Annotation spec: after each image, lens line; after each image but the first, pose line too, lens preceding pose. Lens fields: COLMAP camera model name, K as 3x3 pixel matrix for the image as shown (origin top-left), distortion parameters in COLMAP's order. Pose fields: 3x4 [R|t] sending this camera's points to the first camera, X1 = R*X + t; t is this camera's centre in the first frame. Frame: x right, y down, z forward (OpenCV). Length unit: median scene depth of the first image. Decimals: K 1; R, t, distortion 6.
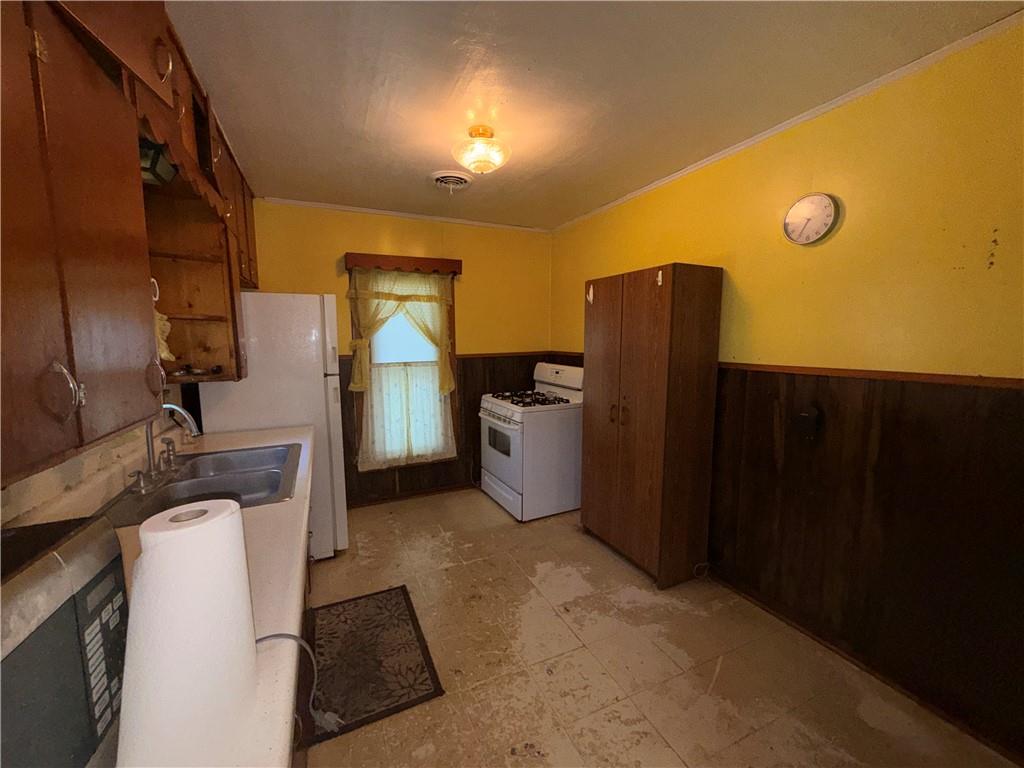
lens RADIAL K [[407.4, 0, 510.6], [0, 407.4, 386.9], [0, 0, 1]] dist [0.000059, -0.000471]
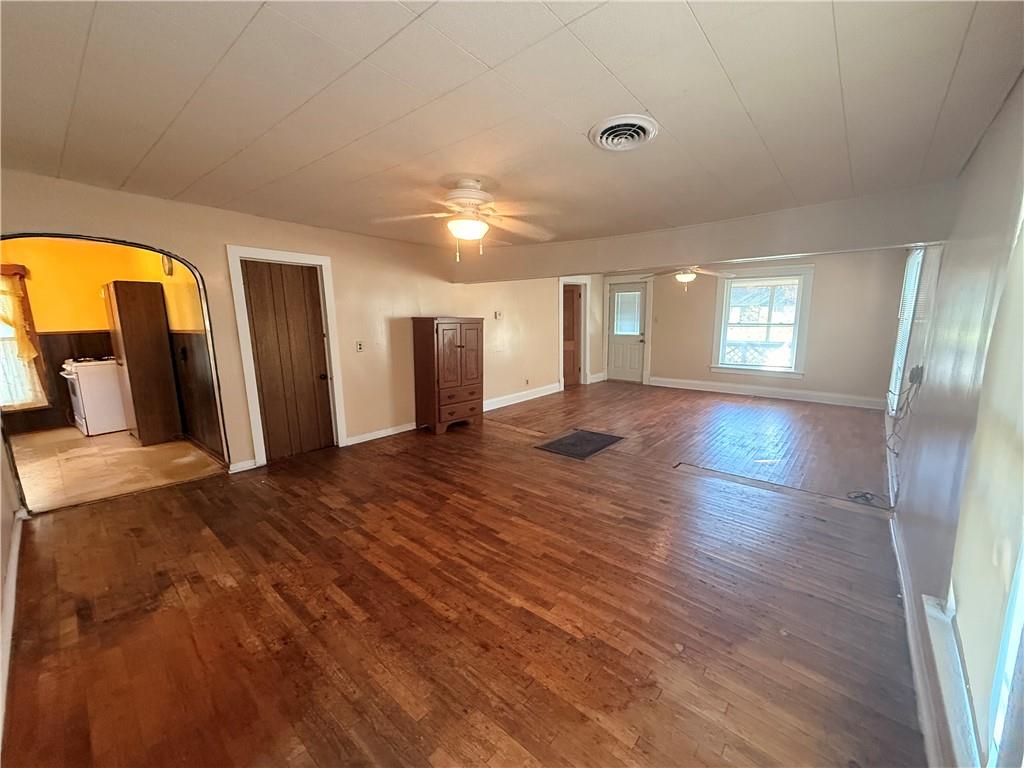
lens RADIAL K [[407.4, 0, 512.7], [0, 407.4, 390.0], [0, 0, 1]] dist [0.000059, -0.000471]
pose [[0.901433, -0.074542, 0.426452, 0.809094], [0.052953, 0.996653, 0.062279, 0.130127], [-0.429667, -0.033558, 0.902364, -1.076031]]
